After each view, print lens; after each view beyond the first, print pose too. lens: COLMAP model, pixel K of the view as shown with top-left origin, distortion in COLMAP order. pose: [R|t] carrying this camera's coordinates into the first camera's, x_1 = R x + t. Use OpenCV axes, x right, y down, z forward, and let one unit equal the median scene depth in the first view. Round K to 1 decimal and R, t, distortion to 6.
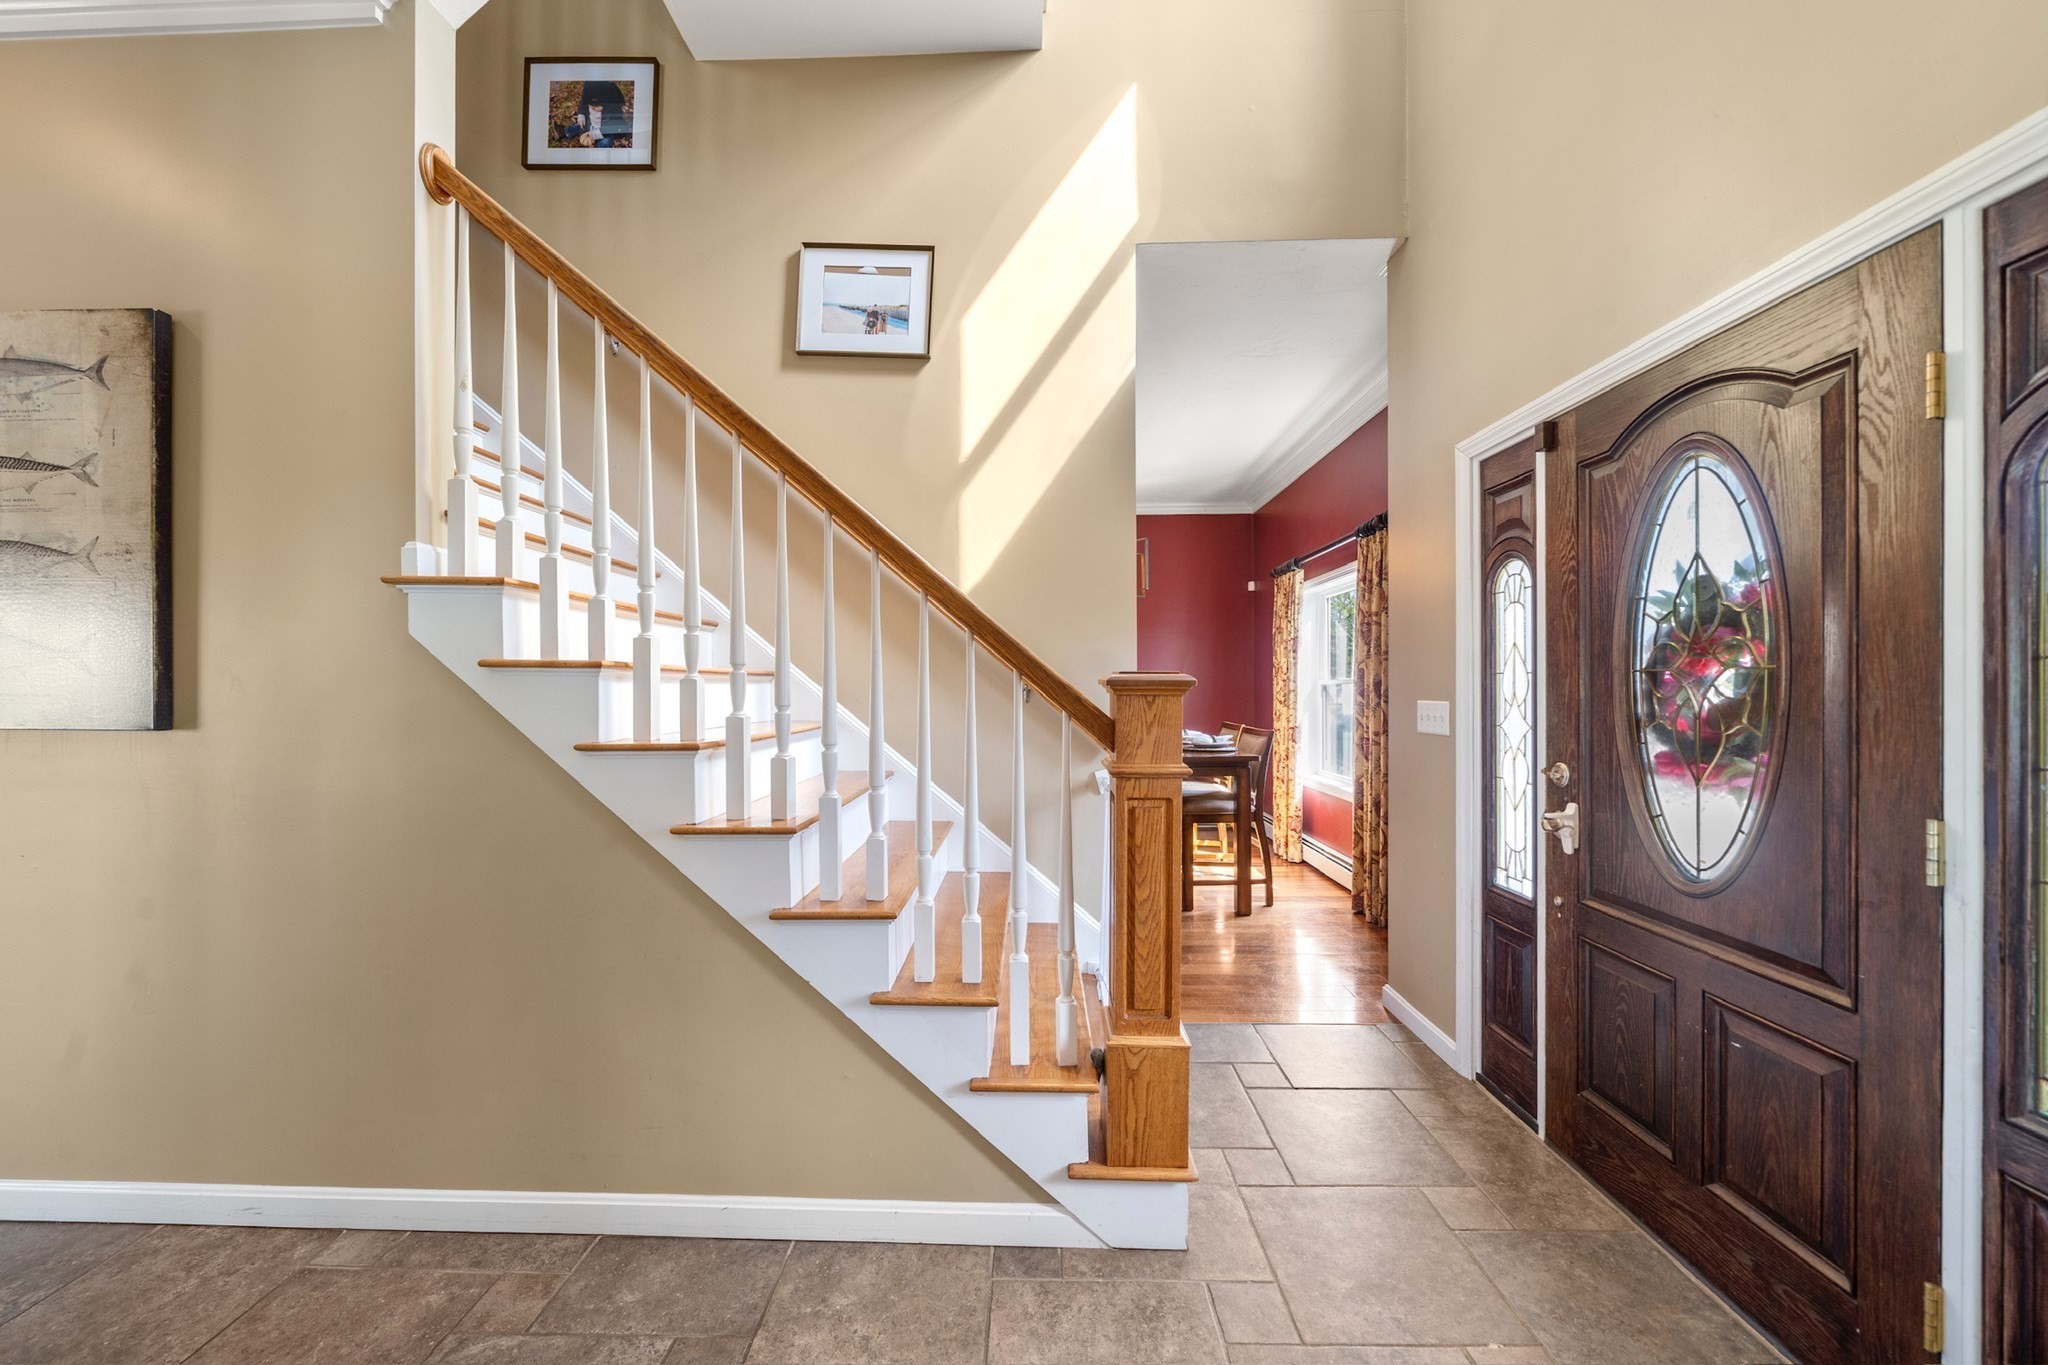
lens RADIAL K [[735.2, 0, 1024.4], [0, 735.2, 689.7], [0, 0, 1]] dist [-0.000154, -0.000001]
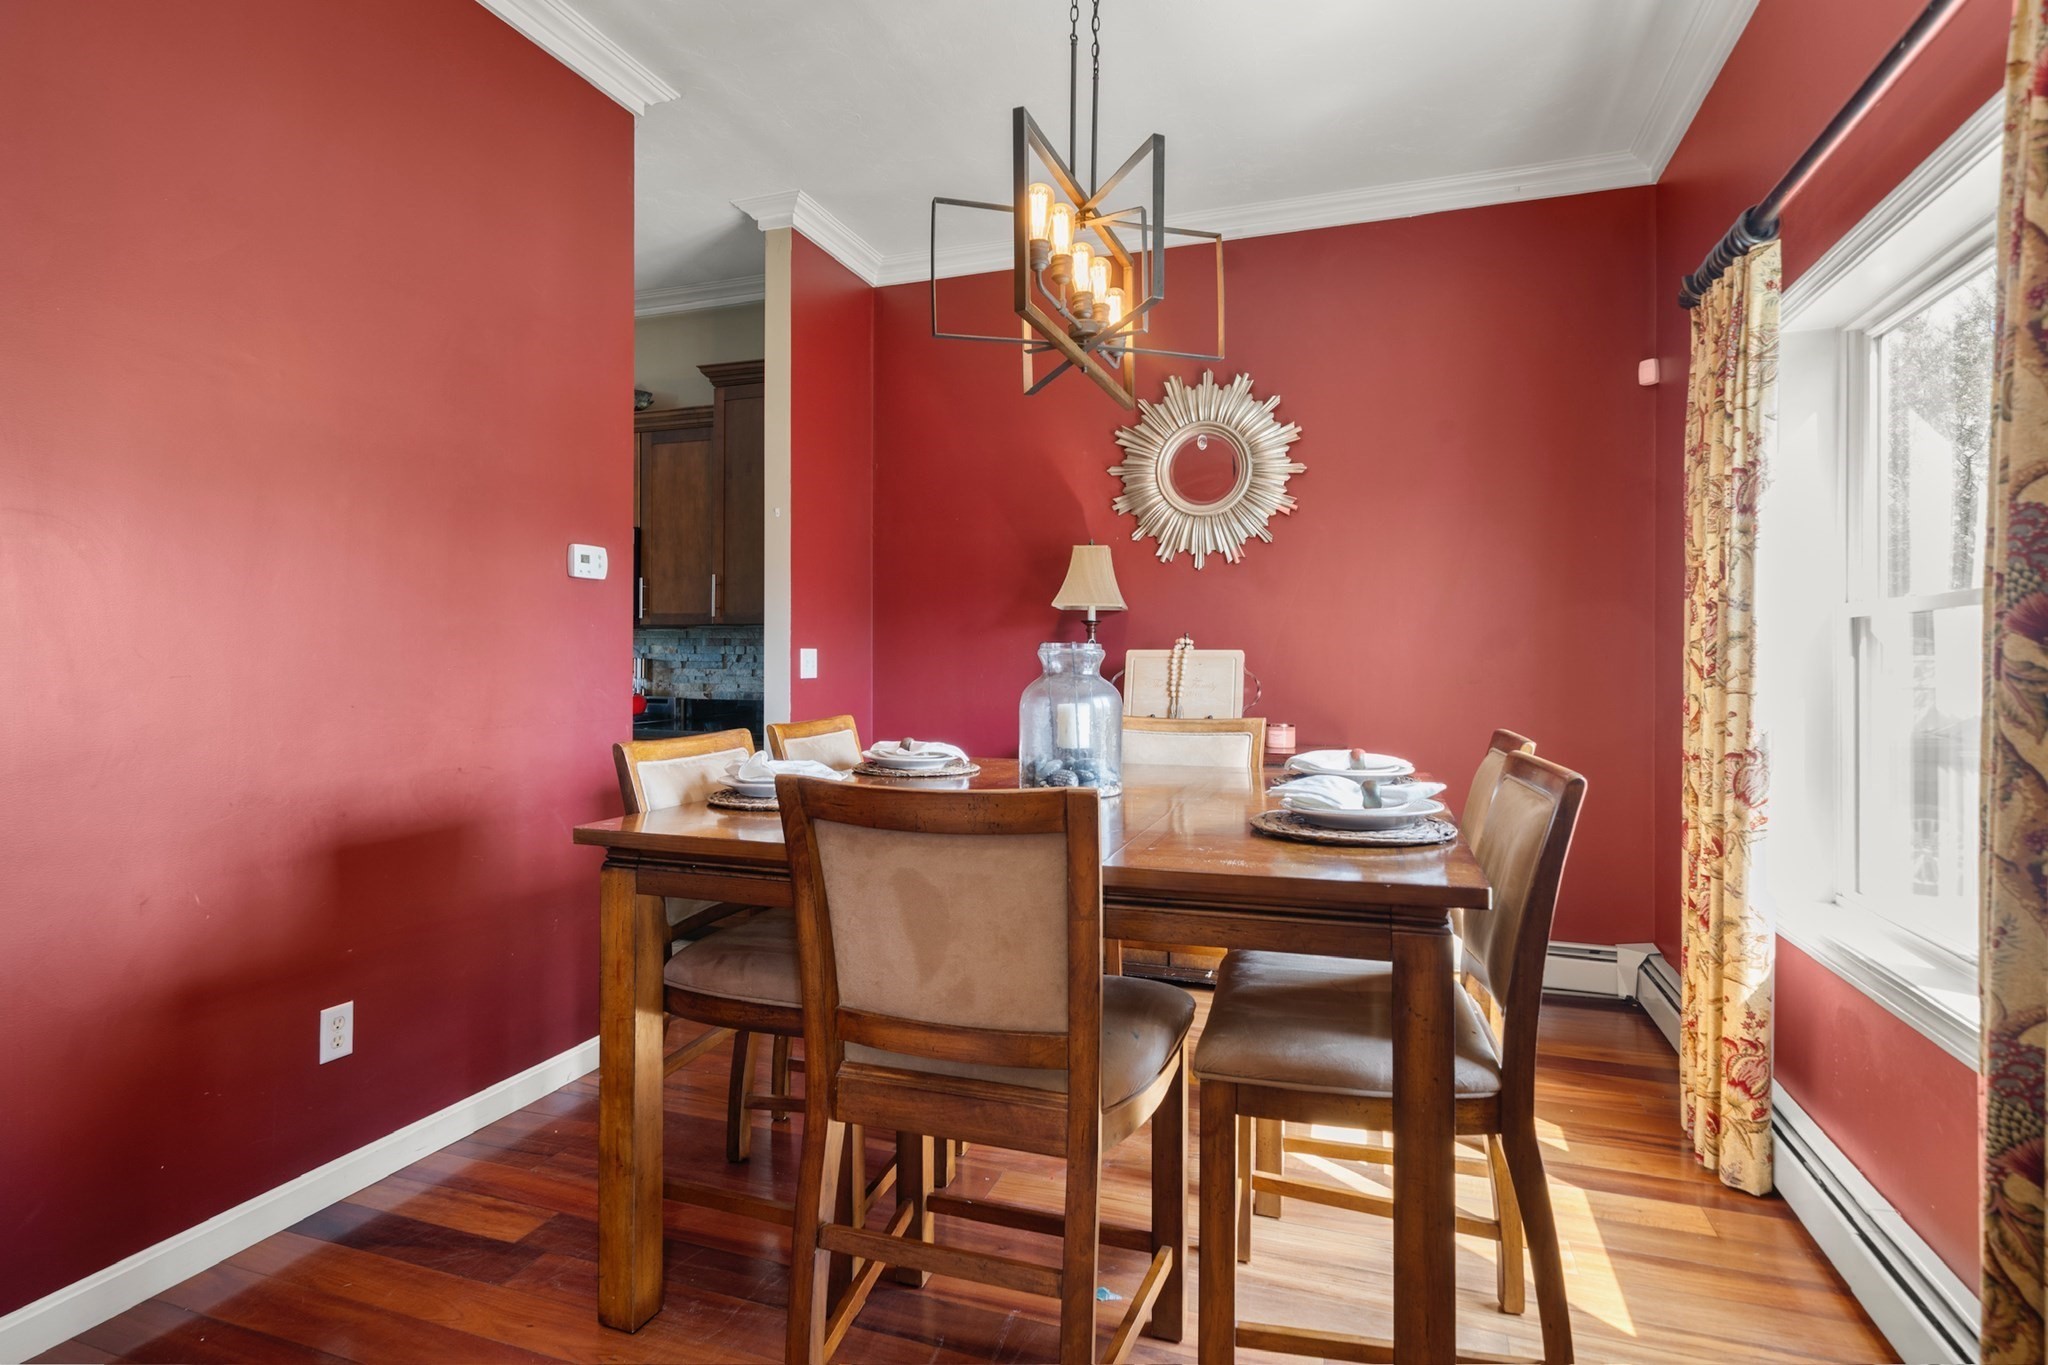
lens RADIAL K [[1049.4, 0, 1021.8], [0, 1049.4, 677.9], [0, 0, 1]] dist [0.002991, 0.000321]
pose [[0.948881, -0.001930, -0.315627, 0.214334], [0.003676, 0.999981, 0.004939, 0.016226], [0.315611, -0.005847, 0.948871, 0.474171]]
